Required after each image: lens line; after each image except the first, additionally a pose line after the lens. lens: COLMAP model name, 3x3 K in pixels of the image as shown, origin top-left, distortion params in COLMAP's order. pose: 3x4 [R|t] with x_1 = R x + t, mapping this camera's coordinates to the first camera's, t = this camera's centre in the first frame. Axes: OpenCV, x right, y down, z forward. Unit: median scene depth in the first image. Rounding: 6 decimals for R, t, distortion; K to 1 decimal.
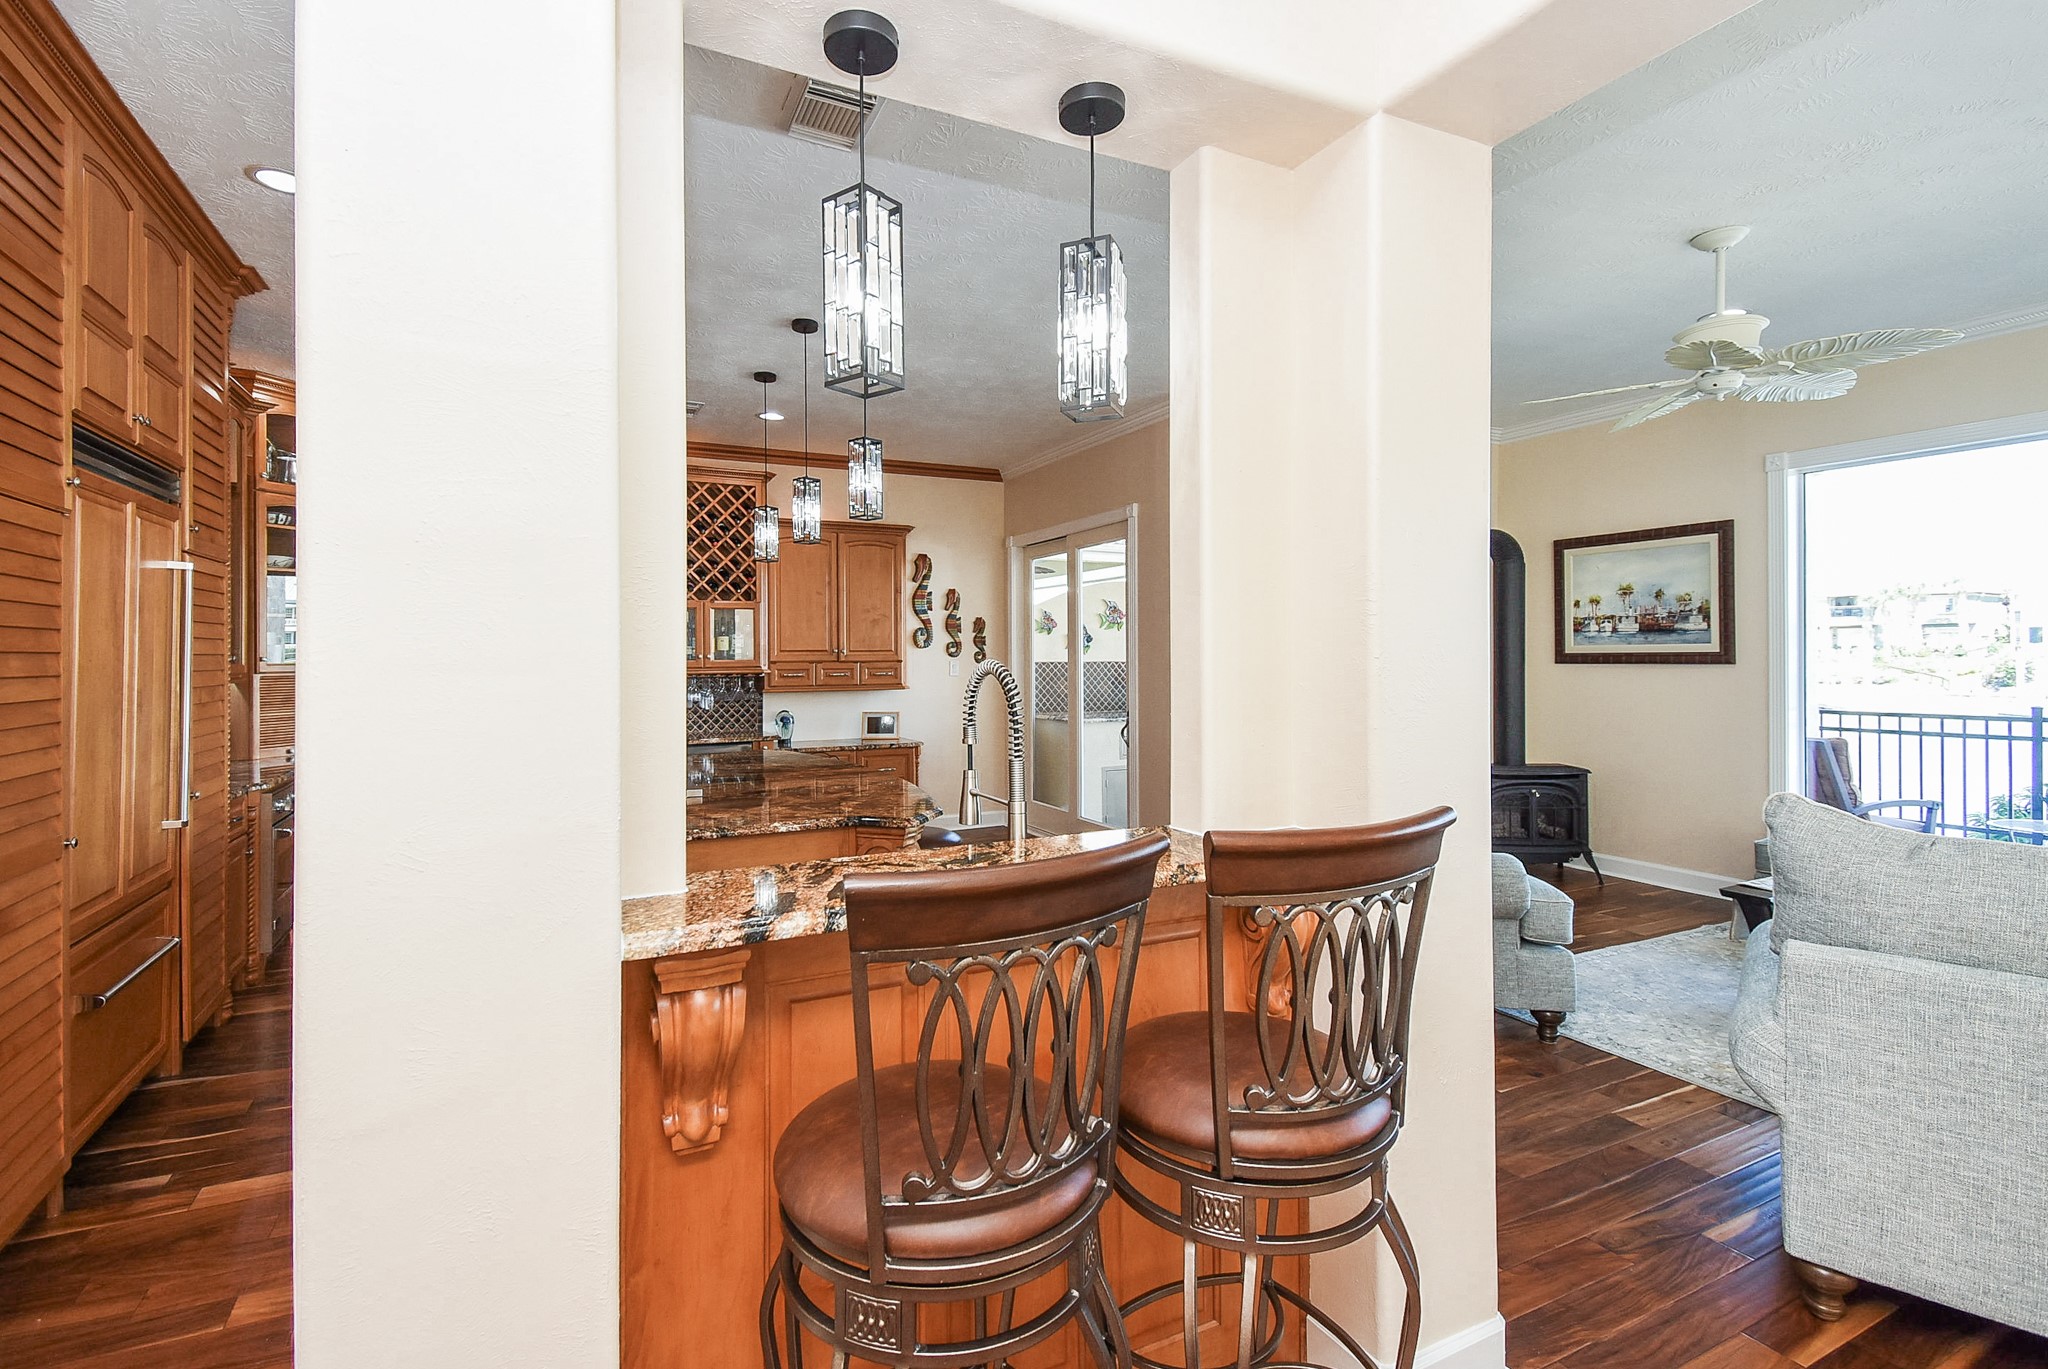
lens RADIAL K [[916.7, 0, 977.5], [0, 916.7, 653.6], [0, 0, 1]] dist [0.033187, -0.015488]
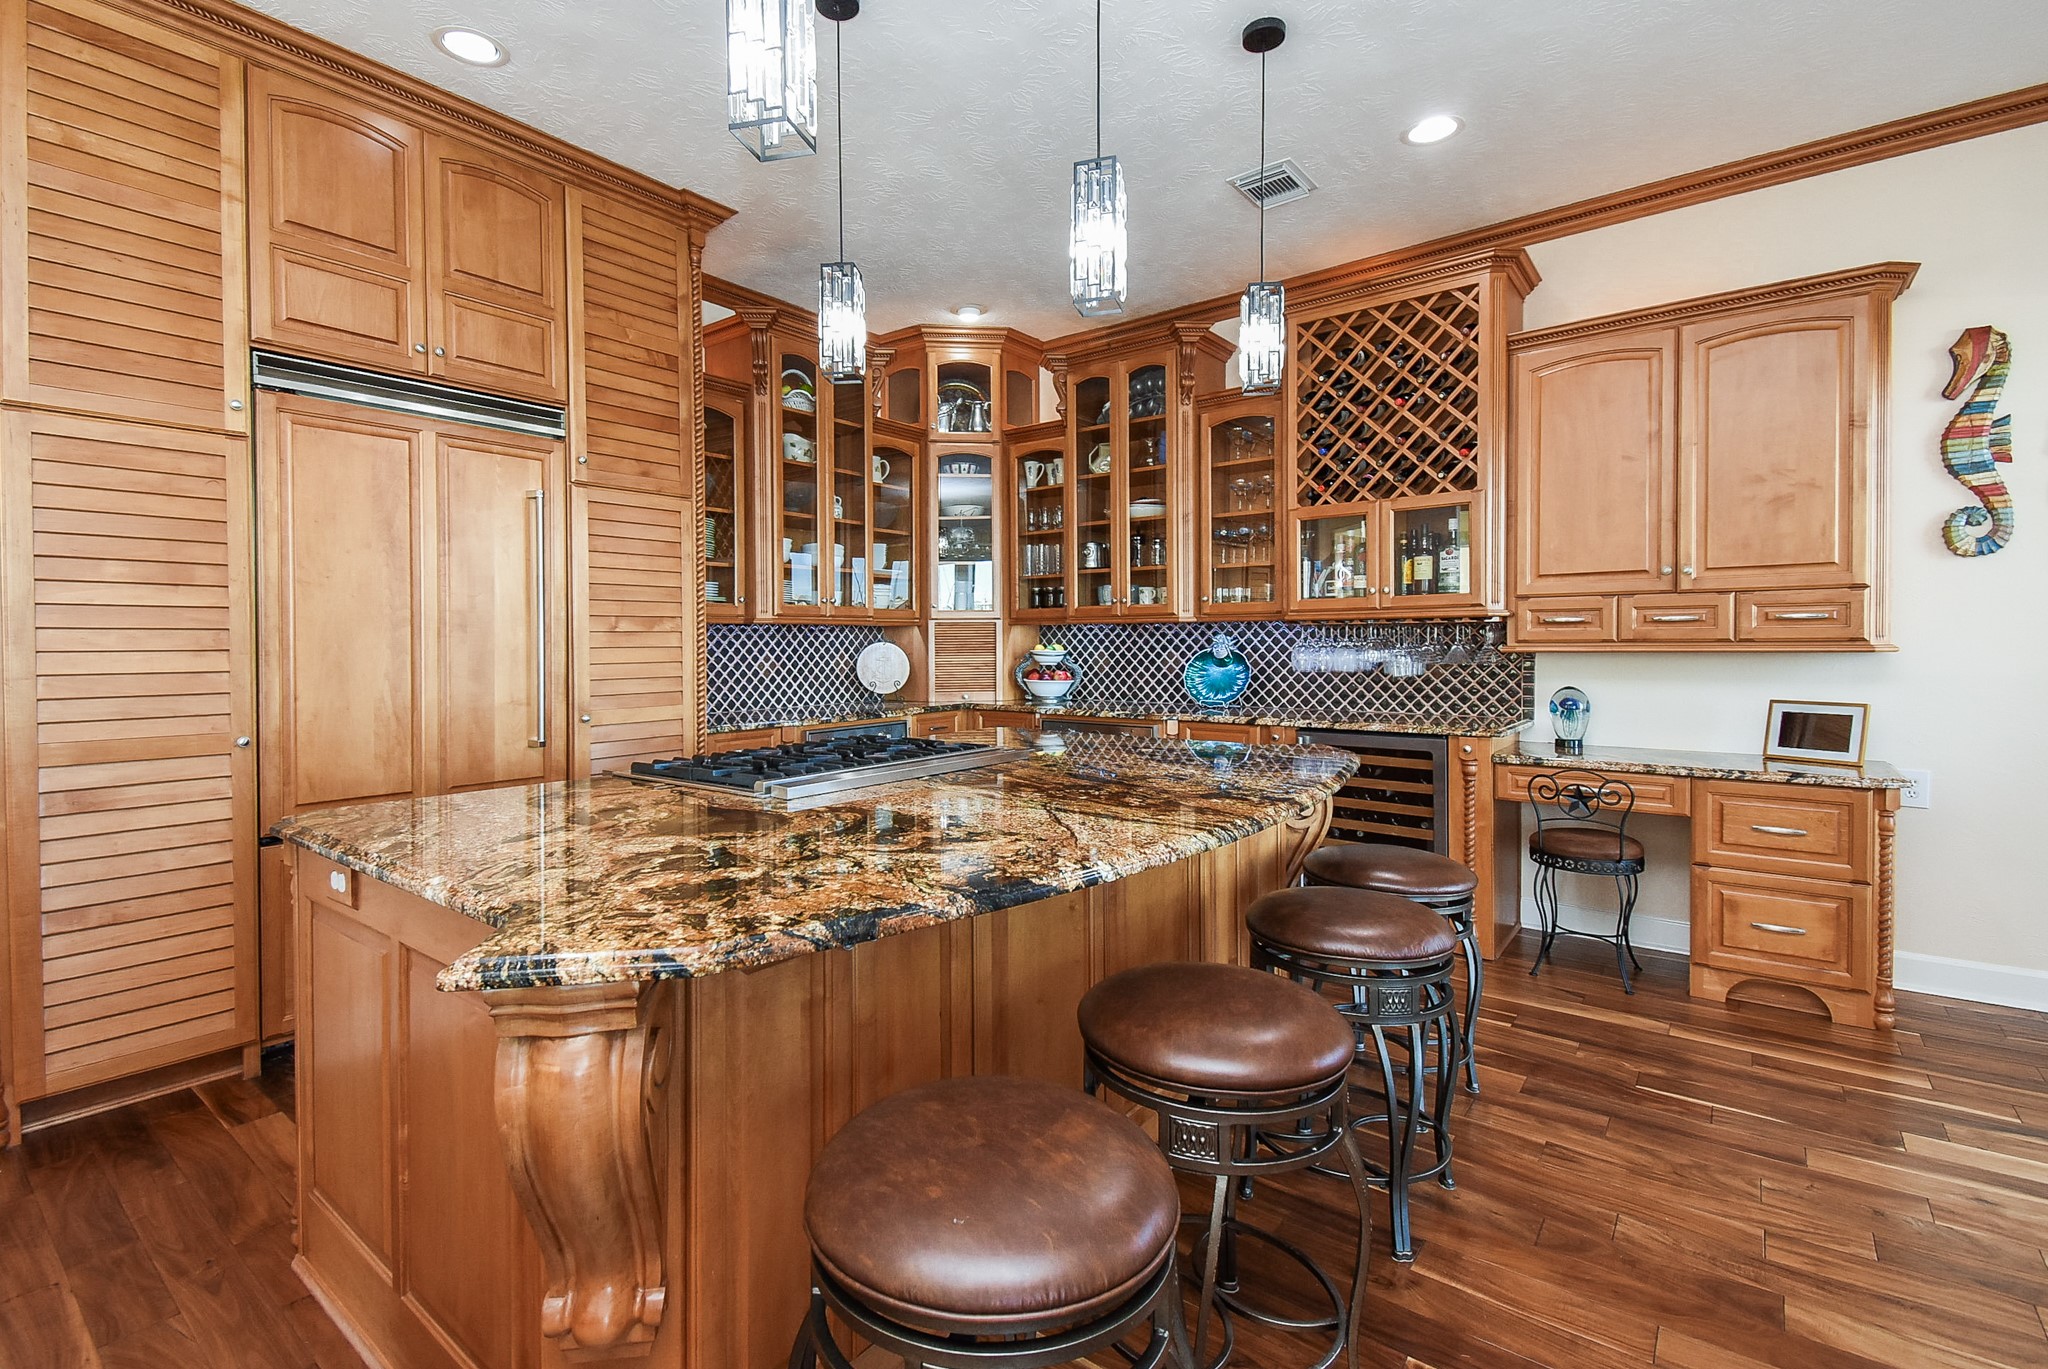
lens RADIAL K [[916.7, 0, 1000.7], [0, 916.7, 659.7], [0, 0, 1]] dist [0.033187, -0.015488]
pose [[0.452593, 0.022075, -0.891444, 0.134714], [0.006776, 0.999580, 0.028193, 0.029657], [0.891691, -0.018801, 0.452253, 0.480174]]
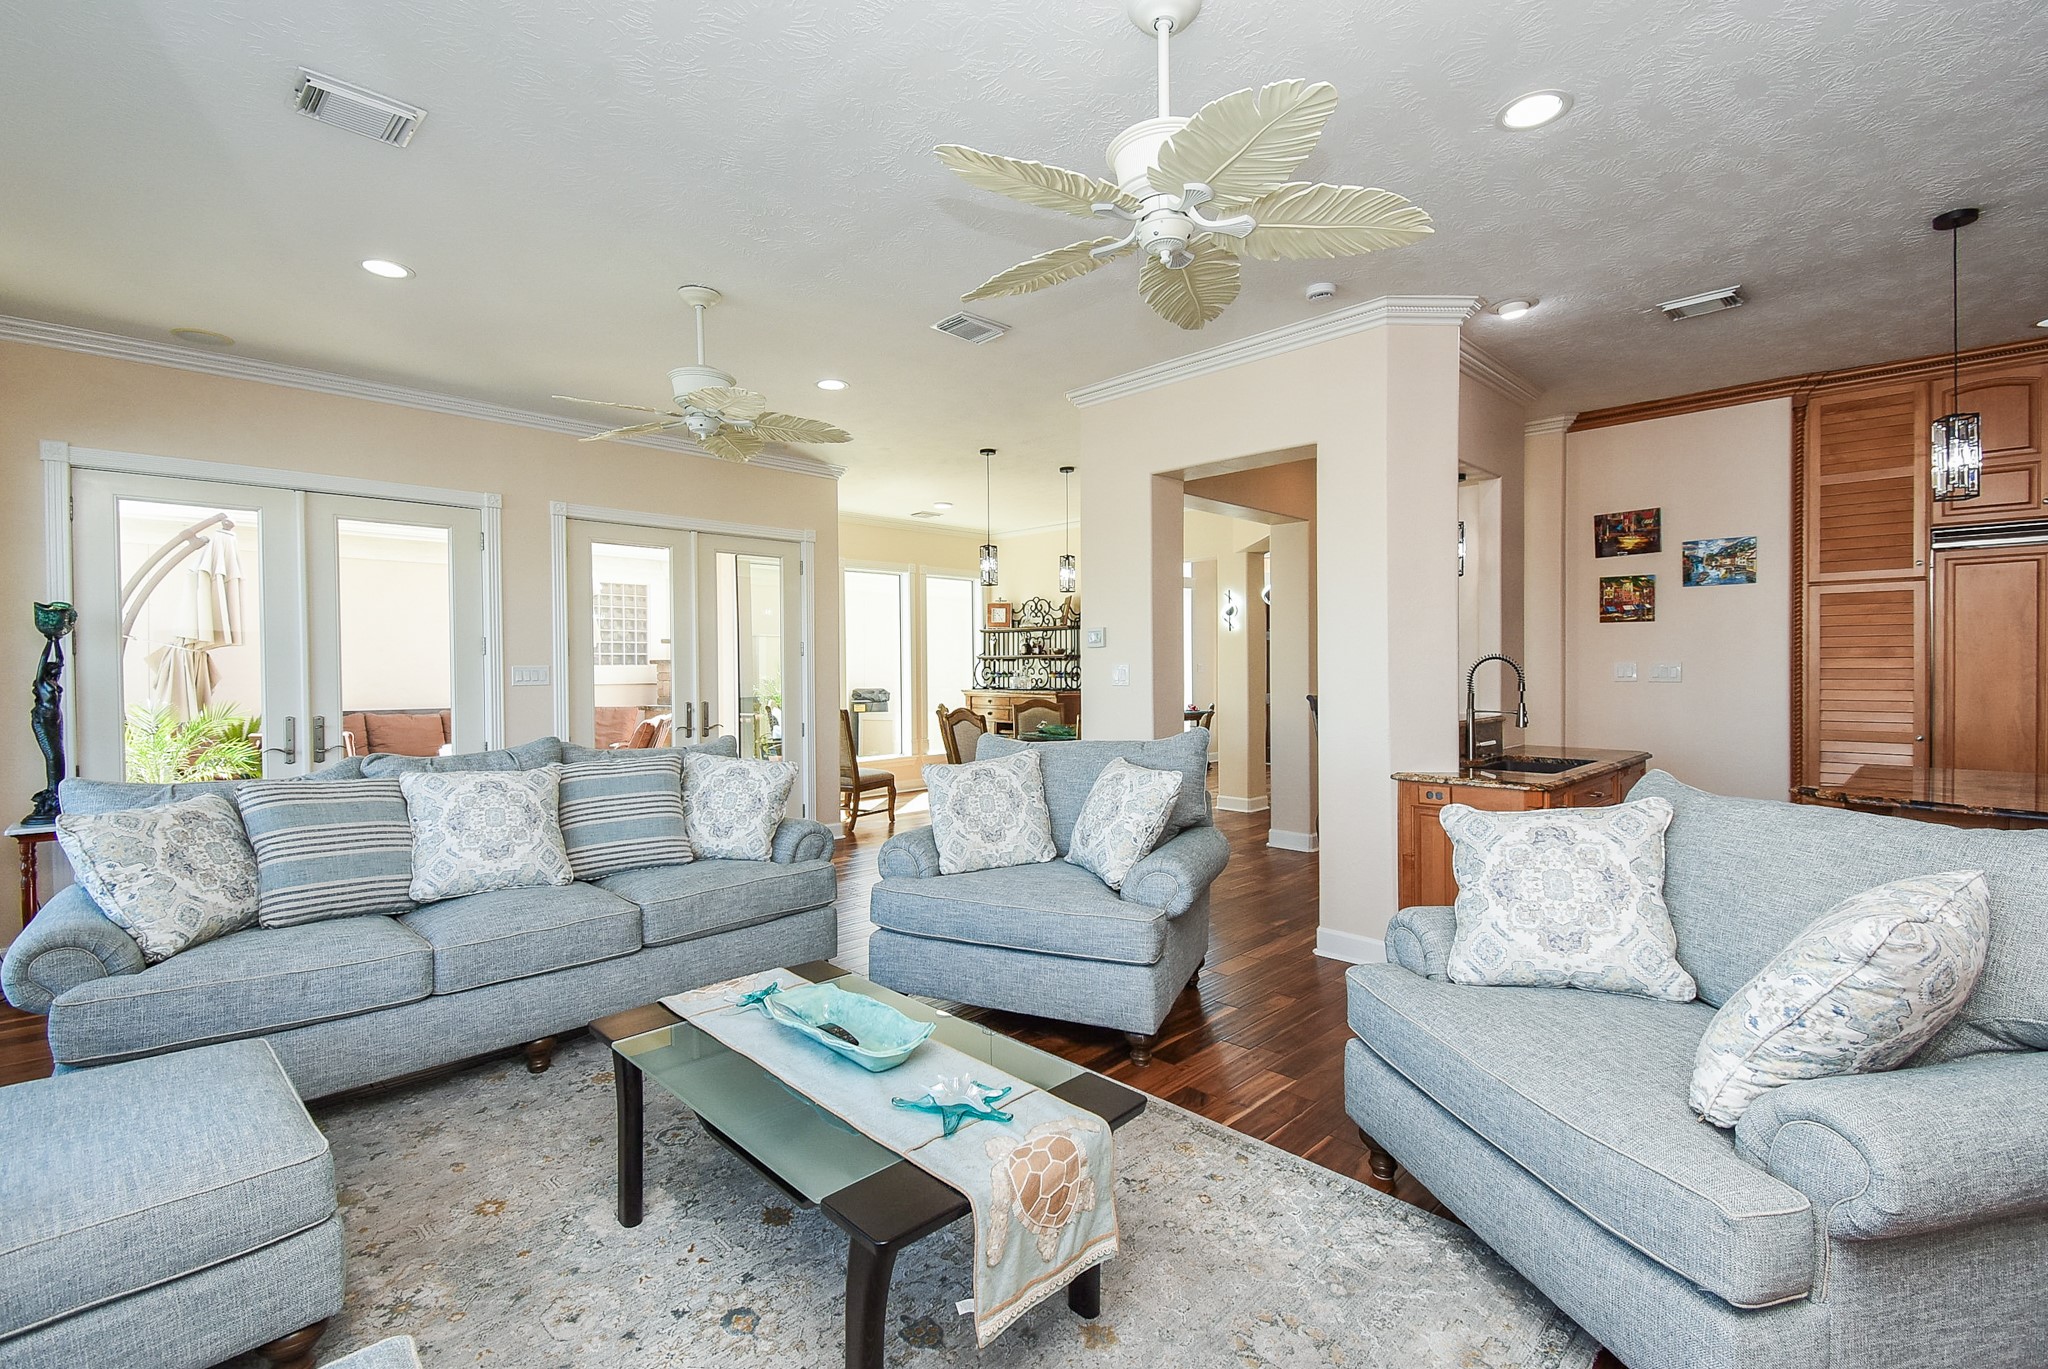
lens RADIAL K [[916.7, 0, 1030.7], [0, 916.7, 677.5], [0, 0, 1]] dist [0.033187, -0.015488]
pose [[-0.937618, 0.005775, -0.347618, 0.574811], [0.005830, 0.999983, 0.000888, 0.019549], [0.347617, -0.001194, -0.937636, 0.829185]]
